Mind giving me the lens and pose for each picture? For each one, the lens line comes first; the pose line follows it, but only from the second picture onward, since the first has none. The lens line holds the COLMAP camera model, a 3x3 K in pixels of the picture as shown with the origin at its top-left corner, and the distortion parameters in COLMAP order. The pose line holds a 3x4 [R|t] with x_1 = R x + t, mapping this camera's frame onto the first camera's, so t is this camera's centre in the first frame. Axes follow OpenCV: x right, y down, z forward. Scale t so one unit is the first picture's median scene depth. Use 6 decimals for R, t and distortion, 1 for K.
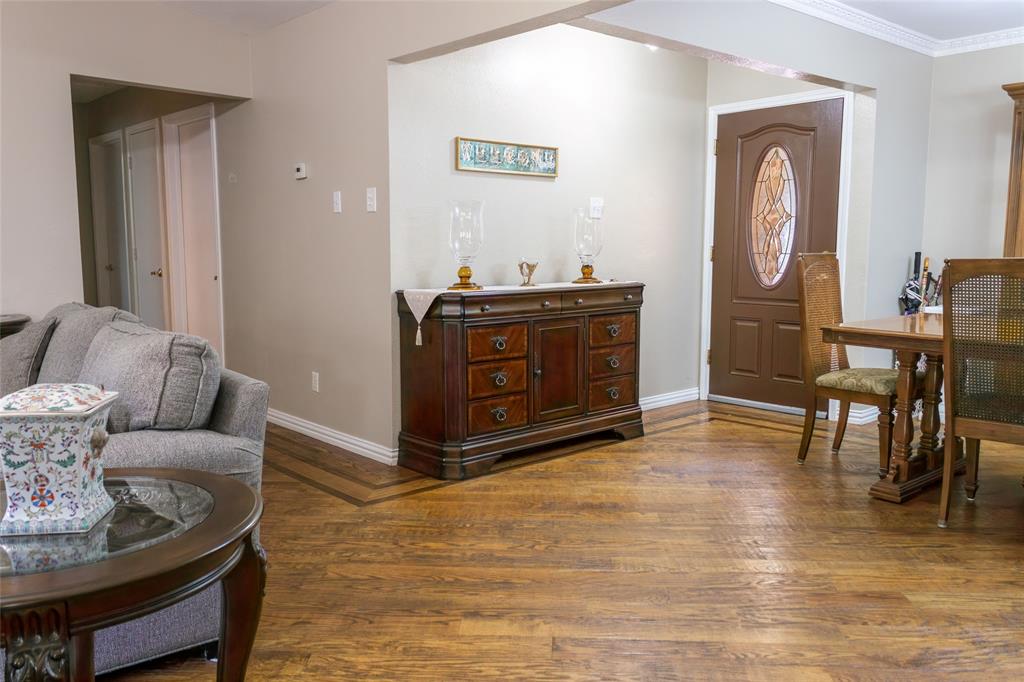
lens RADIAL K [[835.8, 0, 512.0], [0, 835.8, 341.0], [0, 0, 1]] dist [-0.002818, -0.006500]
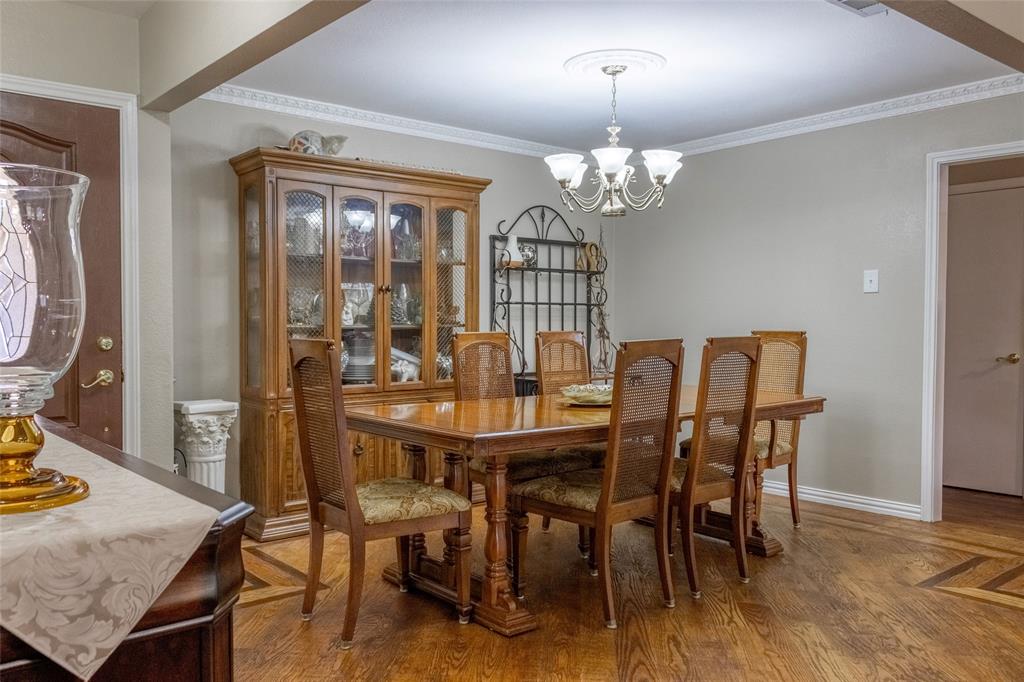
lens RADIAL K [[835.8, 0, 512.0], [0, 835.8, 341.0], [0, 0, 1]] dist [-0.002818, -0.006500]
pose [[0.035631, -0.029686, 0.998924, -0.440927], [0.112163, 0.993362, 0.025520, -0.141091], [-0.993051, 0.111133, 0.038724, 1.116281]]
